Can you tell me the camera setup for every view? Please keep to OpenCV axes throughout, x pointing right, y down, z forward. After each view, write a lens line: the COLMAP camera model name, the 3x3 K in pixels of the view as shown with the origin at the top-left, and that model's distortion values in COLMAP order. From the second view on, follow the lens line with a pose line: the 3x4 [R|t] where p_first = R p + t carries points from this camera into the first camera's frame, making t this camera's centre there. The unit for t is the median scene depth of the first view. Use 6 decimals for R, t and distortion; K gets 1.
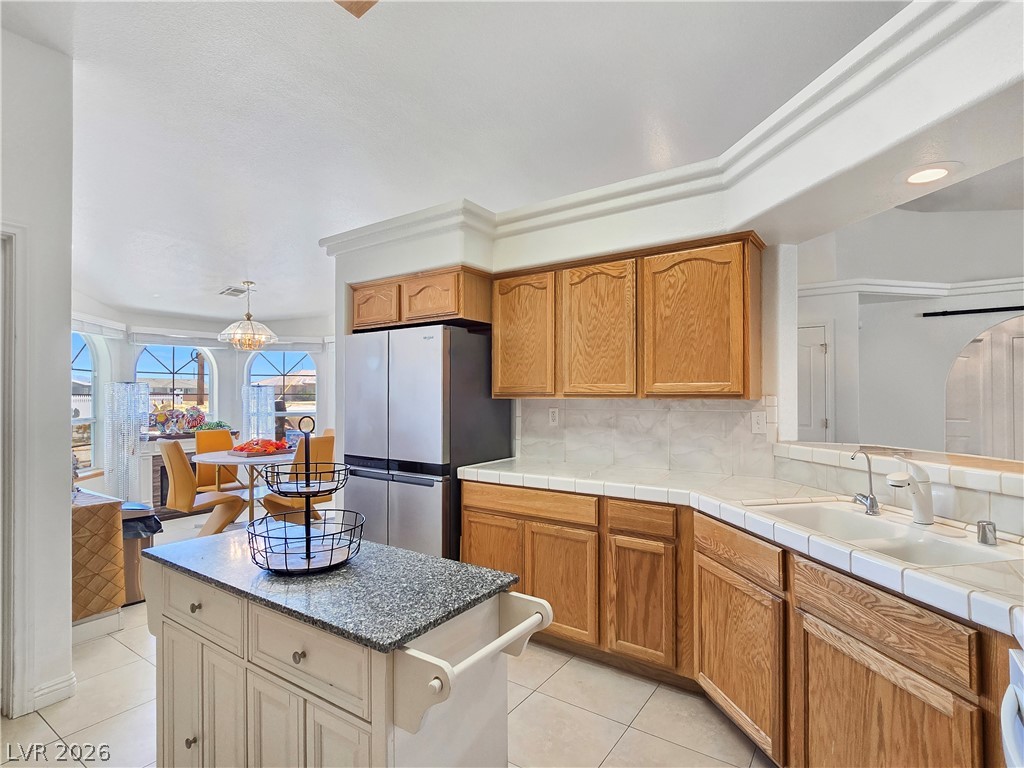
lens RADIAL K [[525.9, 0, 519.2], [0, 525.9, 391.7], [0, 0, 1]] dist [-0.001764, -0.000993]
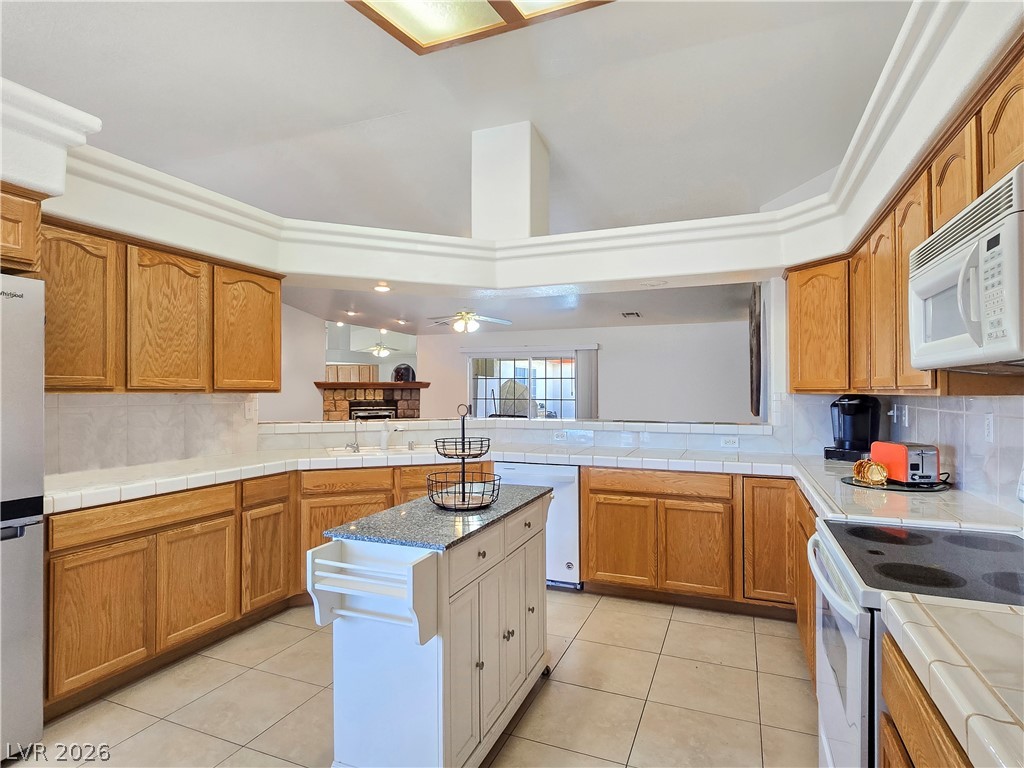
lens RADIAL K [[550.0, 0, 507.7], [0, 550.0, 383.5], [0, 0, 1]] dist [-0.013191, 0.000314]
pose [[-0.212210, 0.014328, 0.977119, -1.033754], [-0.004607, 0.999867, -0.015662, 0.008562], [-0.977213, -0.007825, -0.212115, 0.651199]]
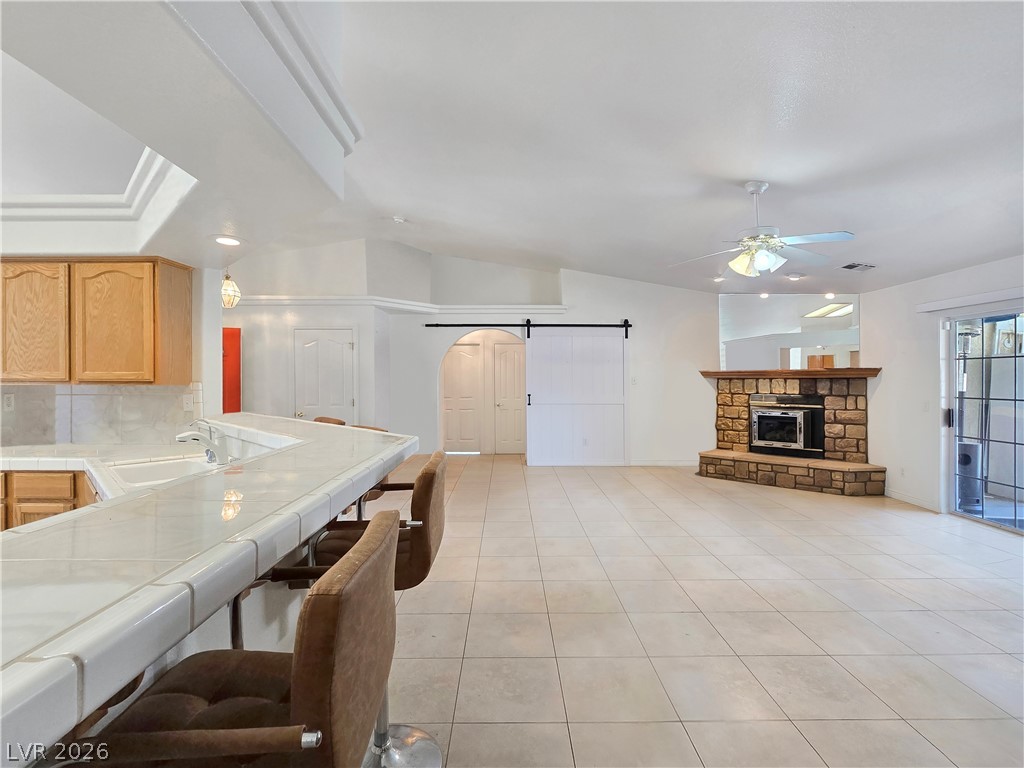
lens RADIAL K [[471.8, 0, 502.4], [0, 471.8, 383.4], [0, 0, 1]] dist [-0.005141, 0.000656]
pose [[0.825268, -0.002376, 0.564736, 0.437435], [-0.005834, 0.999902, 0.012732, -0.008520], [-0.564711, -0.013802, 0.825173, -0.406002]]
